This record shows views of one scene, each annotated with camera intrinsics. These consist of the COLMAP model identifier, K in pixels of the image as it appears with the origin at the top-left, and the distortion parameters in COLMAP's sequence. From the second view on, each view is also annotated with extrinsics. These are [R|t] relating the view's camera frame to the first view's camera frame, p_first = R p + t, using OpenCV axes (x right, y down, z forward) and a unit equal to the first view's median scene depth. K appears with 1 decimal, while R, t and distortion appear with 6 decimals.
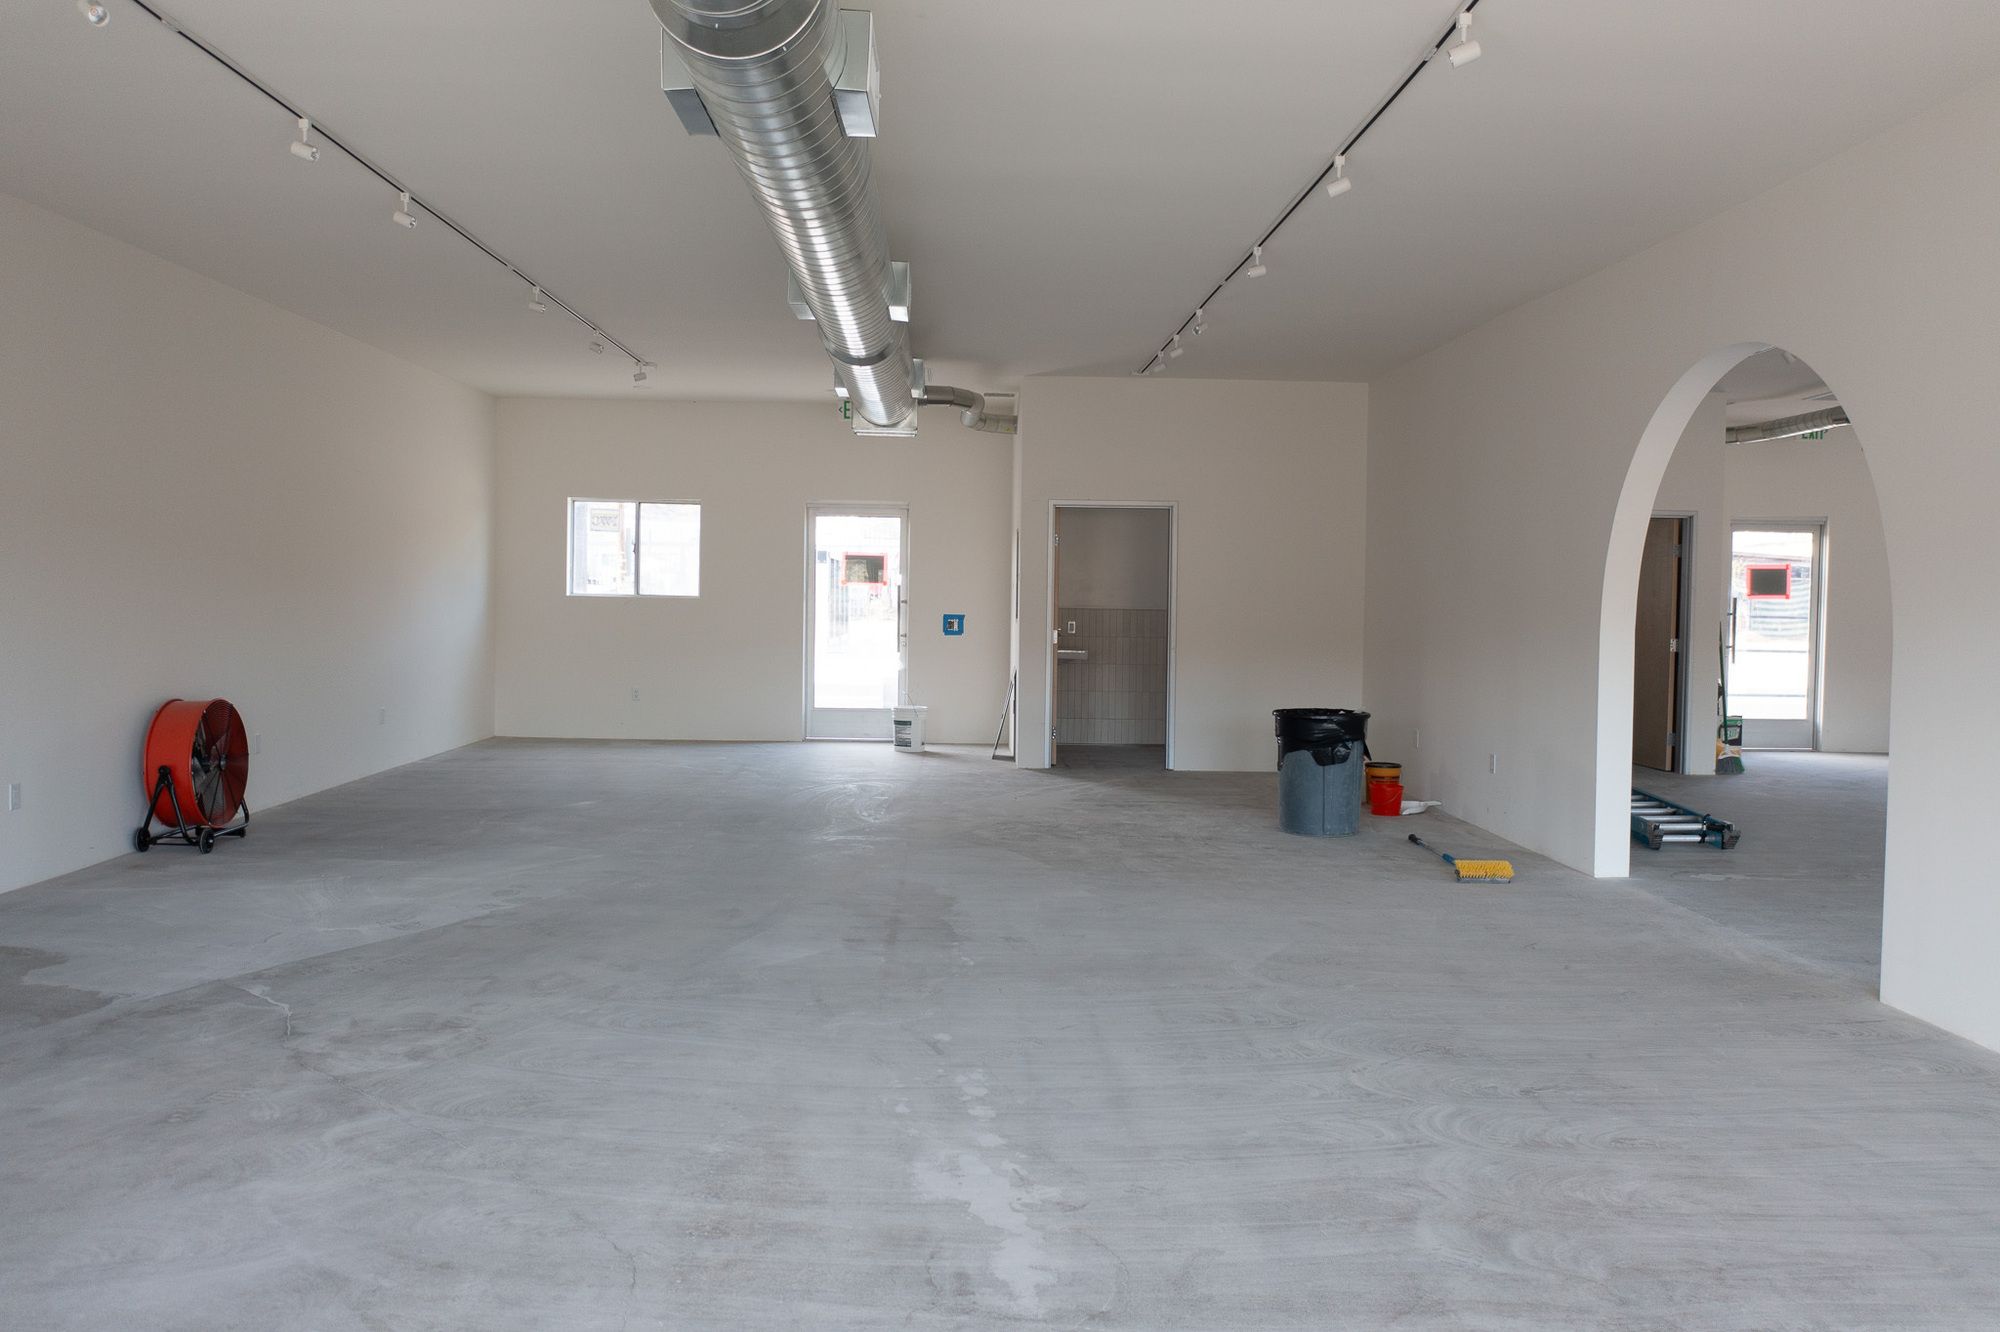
lens RADIAL K [[1565.6, 0, 990.9], [0, 1565.6, 647.7], [0, 0, 1]] dist [-0.025520, -0.001932]
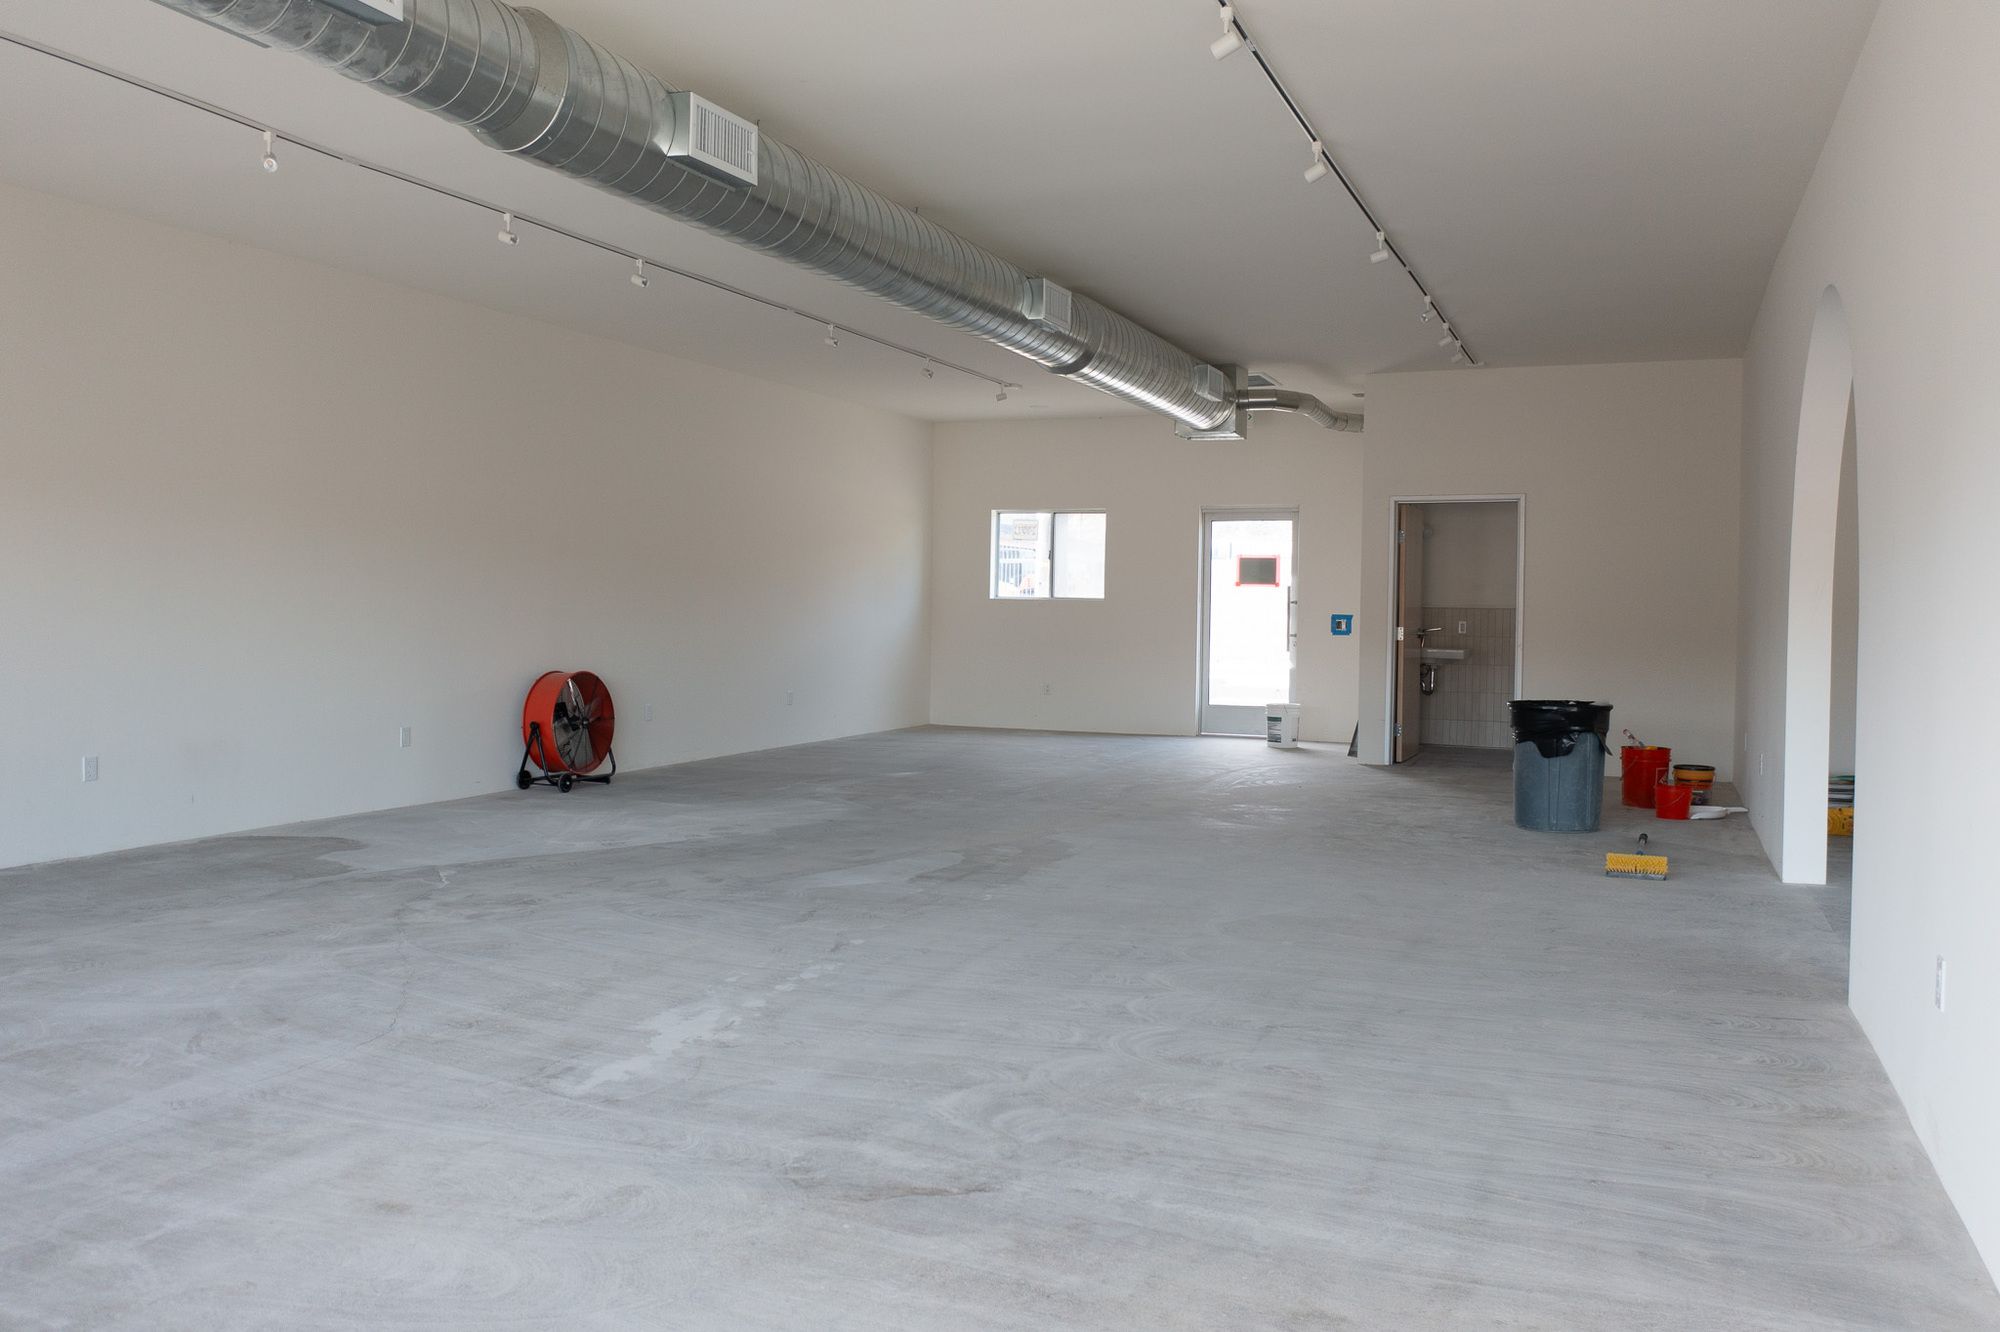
lens RADIAL K [[1565.6, 0, 1001.9], [0, 1565.6, 675.8], [0, 0, 1]] dist [-0.025520, -0.001932]
pose [[0.909600, 0.012023, -0.415310, 0.328070], [-0.010608, 0.999927, 0.005714, 0.024665], [0.415349, -0.000792, 0.909662, -0.013444]]
